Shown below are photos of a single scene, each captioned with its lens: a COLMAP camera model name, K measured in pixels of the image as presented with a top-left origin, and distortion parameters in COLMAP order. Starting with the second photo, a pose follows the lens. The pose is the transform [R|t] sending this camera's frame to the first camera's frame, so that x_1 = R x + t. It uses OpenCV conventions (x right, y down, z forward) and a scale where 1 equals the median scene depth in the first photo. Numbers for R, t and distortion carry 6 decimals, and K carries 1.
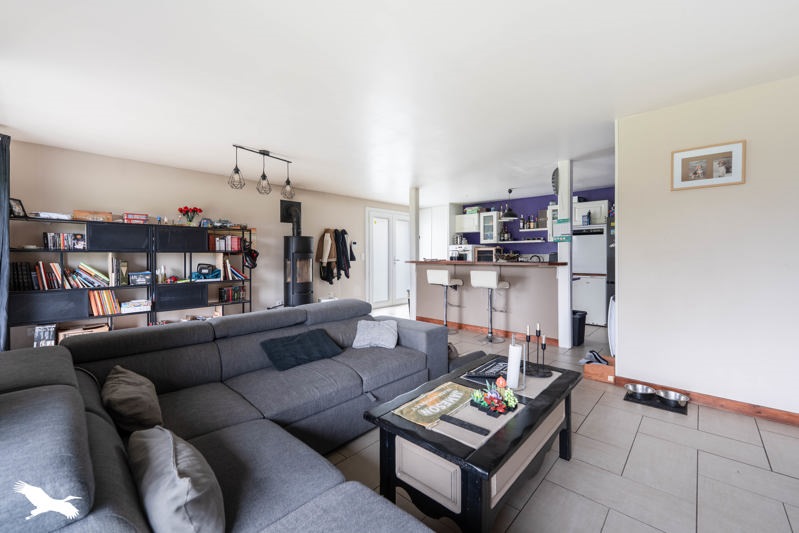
lens RADIAL K [[325.5, 0, 399.7], [0, 325.5, 262.0], [0, 0, 1]] dist [0.009814, 0.000085]
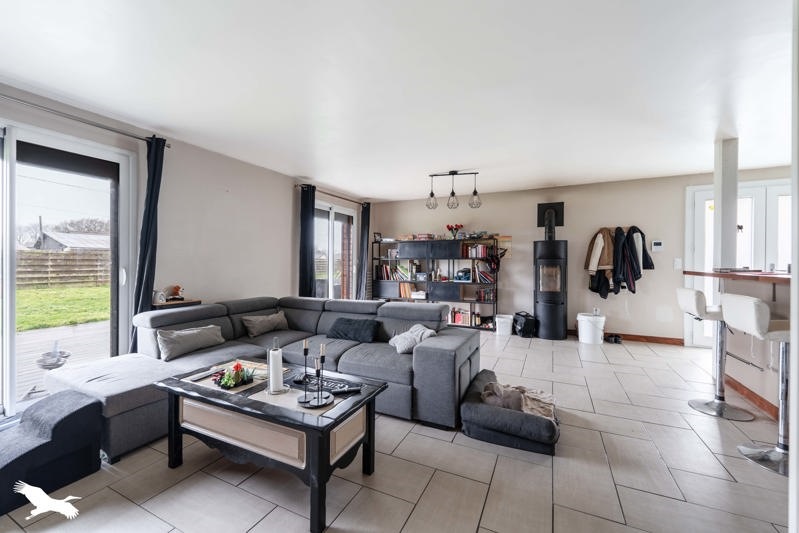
lens RADIAL K [[325.5, 0, 397.9], [0, 325.5, 264.4], [0, 0, 1]] dist [0.009814, 0.000085]
pose [[0.288639, 0.006182, -0.957418, 0.519661], [-0.019326, 0.999813, 0.000630, -0.005144], [0.957243, 0.018321, 0.288704, 0.388965]]
